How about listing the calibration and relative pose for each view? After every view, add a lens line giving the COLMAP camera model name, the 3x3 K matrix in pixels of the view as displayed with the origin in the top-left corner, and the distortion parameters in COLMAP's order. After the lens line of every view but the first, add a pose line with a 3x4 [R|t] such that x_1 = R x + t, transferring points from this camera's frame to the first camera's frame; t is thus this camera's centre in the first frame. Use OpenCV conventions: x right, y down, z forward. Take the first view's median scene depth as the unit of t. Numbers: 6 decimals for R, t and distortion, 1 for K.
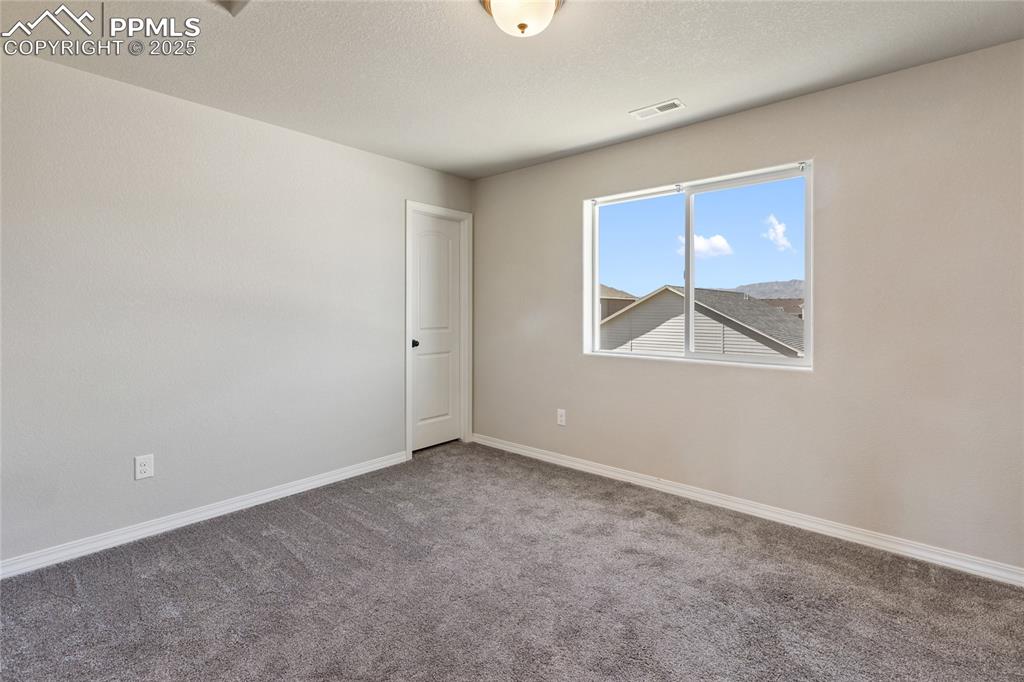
lens RADIAL K [[466.2, 0, 515.6], [0, 466.2, 327.1], [0, 0, 1]] dist [0.000844, -0.000198]
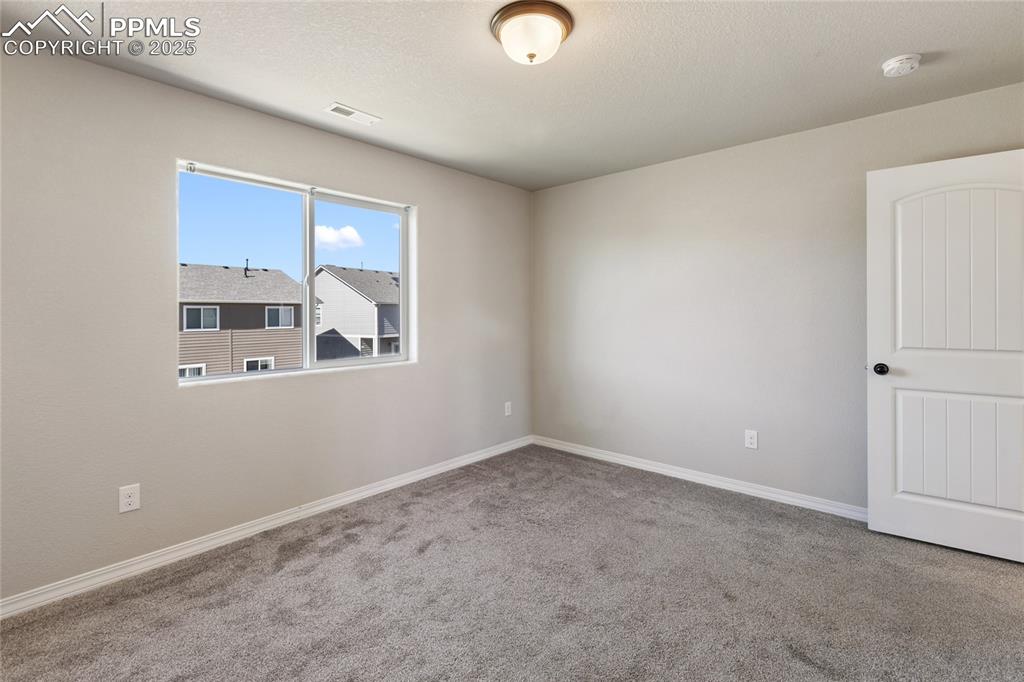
lens RADIAL K [[466.2, 0, 515.6], [0, 466.2, 327.1], [0, 0, 1]] dist [0.000844, -0.000198]
pose [[0.023680, -0.030994, 0.999239, -0.788798], [0.046330, 0.998479, 0.029873, -0.037354], [-0.998645, 0.045587, 0.025080, 0.760925]]
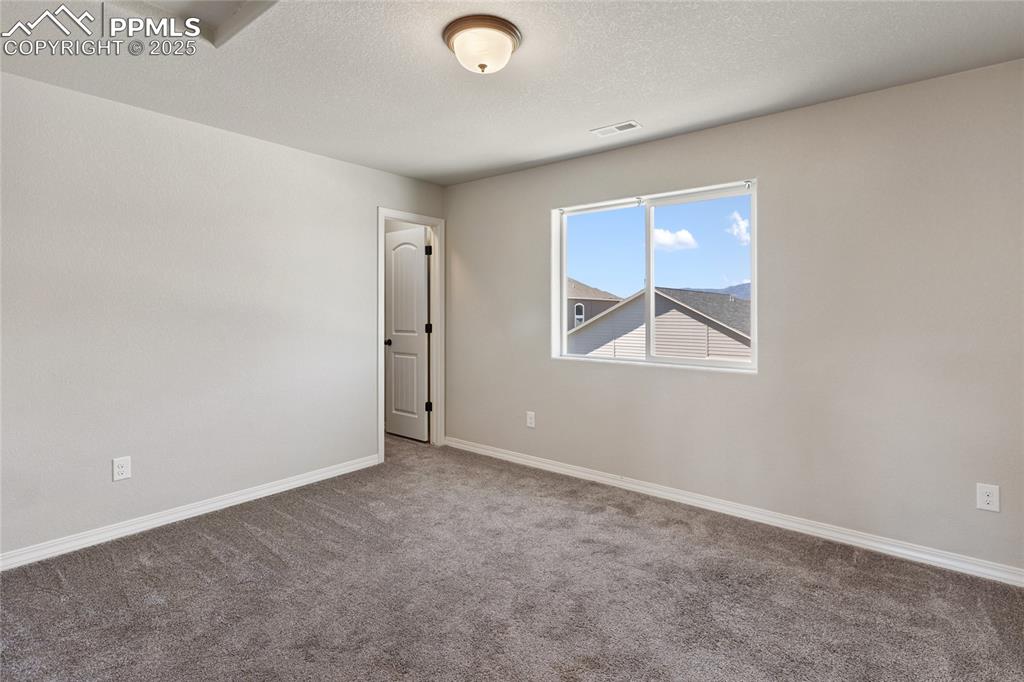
lens RADIAL K [[492.7, 0, 516.2], [0, 492.7, 329.4], [0, 0, 1]] dist [0.001912, 0.000162]
pose [[0.999167, 0.000171, 0.040811, 0.034898], [-0.000211, 0.999999, 0.000979, -0.010875], [-0.040811, -0.000987, 0.999166, -0.136201]]
